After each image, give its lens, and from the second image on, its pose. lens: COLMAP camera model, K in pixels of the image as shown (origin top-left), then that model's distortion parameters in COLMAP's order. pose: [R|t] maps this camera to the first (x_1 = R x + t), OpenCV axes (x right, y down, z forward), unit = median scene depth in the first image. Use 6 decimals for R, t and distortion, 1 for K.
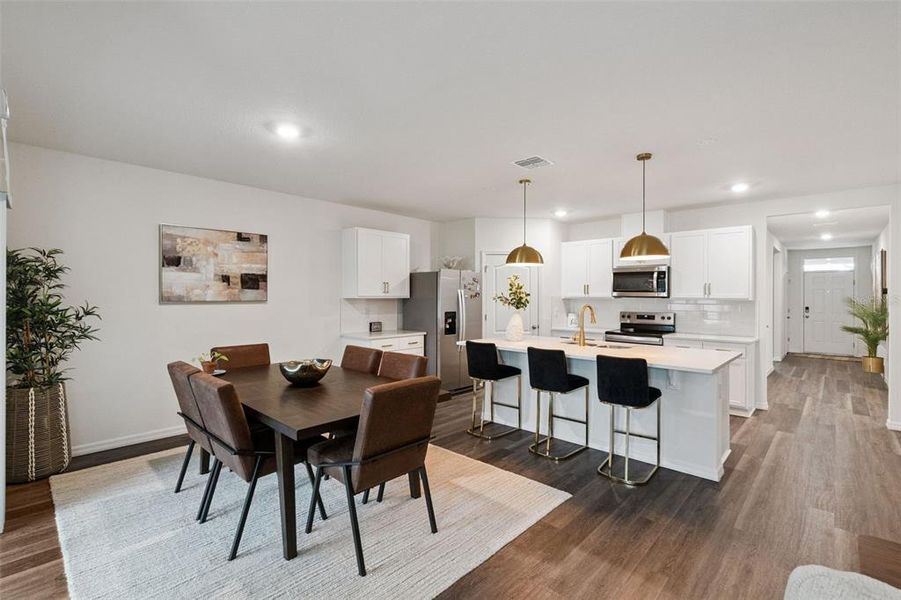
lens RADIAL K [[412.6, 0, 456.7], [0, 412.6, 295.0], [0, 0, 1]] dist [-0.004309, 0.001255]
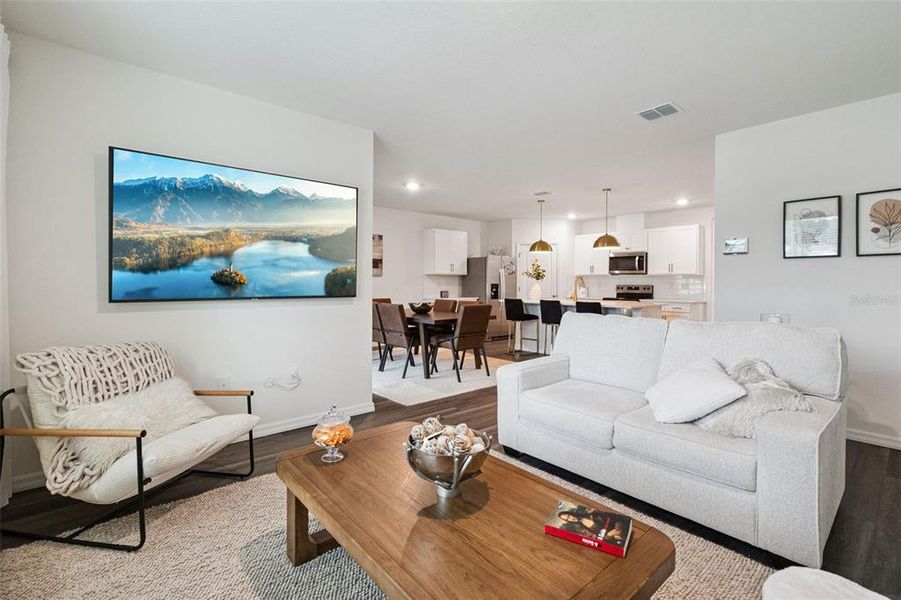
lens RADIAL K [[412.6, 0, 457.4], [0, 412.6, 282.6], [0, 0, 1]] dist [-0.004309, 0.001255]
pose [[0.994979, 0.000378, -0.100083, -0.000443], [-0.000086, 0.999996, 0.002923, 0.039060], [0.100083, -0.002900, 0.994975, -0.613599]]
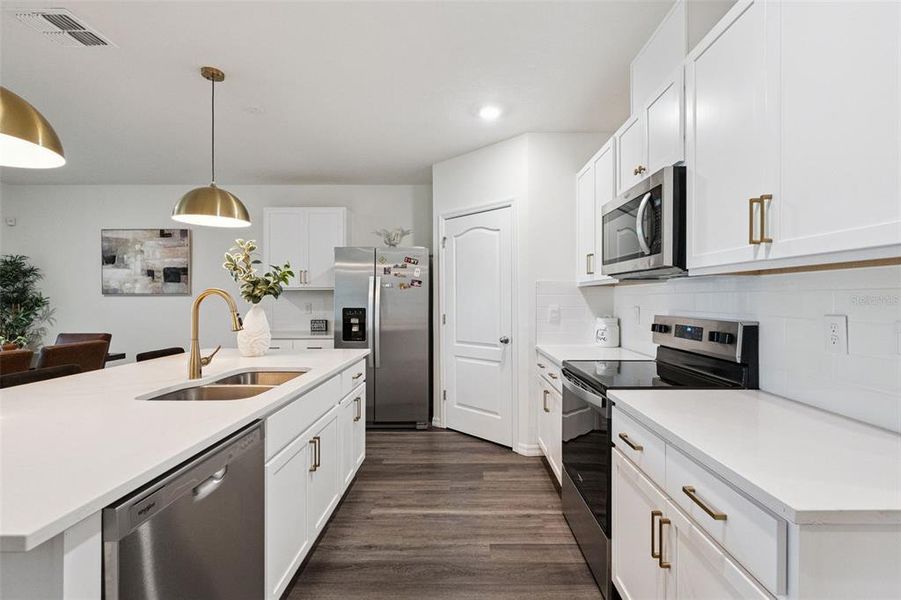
lens RADIAL K [[412.6, 0, 462.2], [0, 412.6, 300.1], [0, 0, 1]] dist [-0.004309, 0.001255]
pose [[0.680990, -0.001673, -0.732291, 0.763192], [0.007045, 0.999966, 0.004266, 0.031679], [0.732259, -0.008064, 0.680979, 0.821710]]
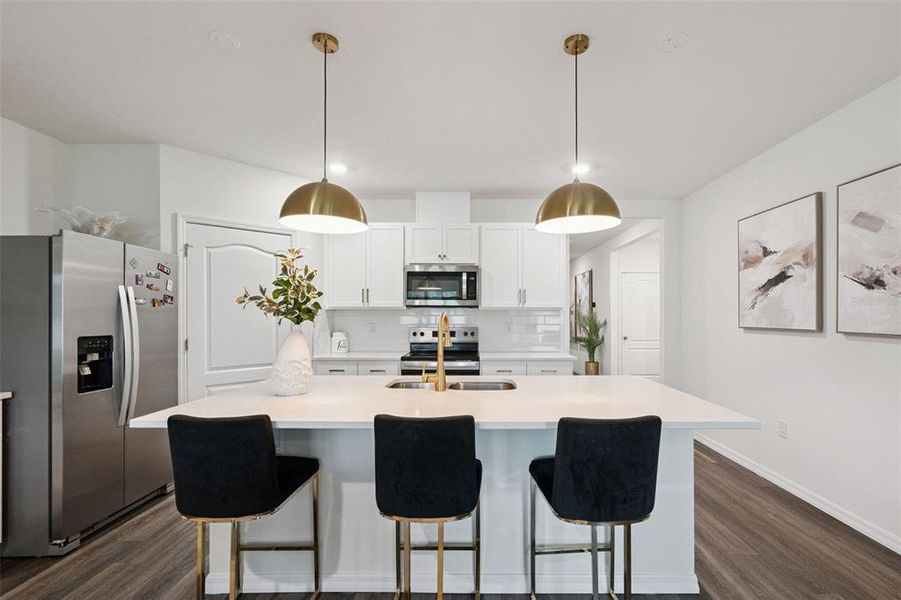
lens RADIAL K [[412.6, 0, 473.9], [0, 412.6, 316.9], [0, 0, 1]] dist [-0.004309, 0.001255]
pose [[0.734263, -0.006773, 0.678831, -0.020588], [0.002345, 0.999970, 0.007440, 0.023381], [-0.678861, -0.003871, 0.734257, 0.532404]]
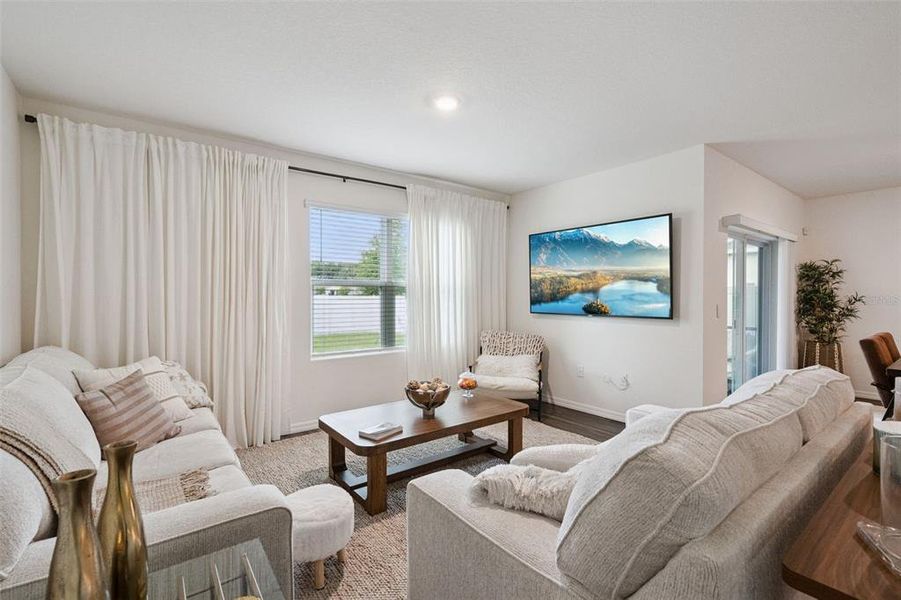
lens RADIAL K [[412.6, 0, 449.5], [0, 412.6, 297.5], [0, 0, 1]] dist [-0.004309, 0.001255]
pose [[-0.155782, 0.004950, -0.987779, 0.610325], [0.003729, 0.999983, 0.004423, 0.017560], [0.987784, -0.002994, -0.155797, -0.166366]]
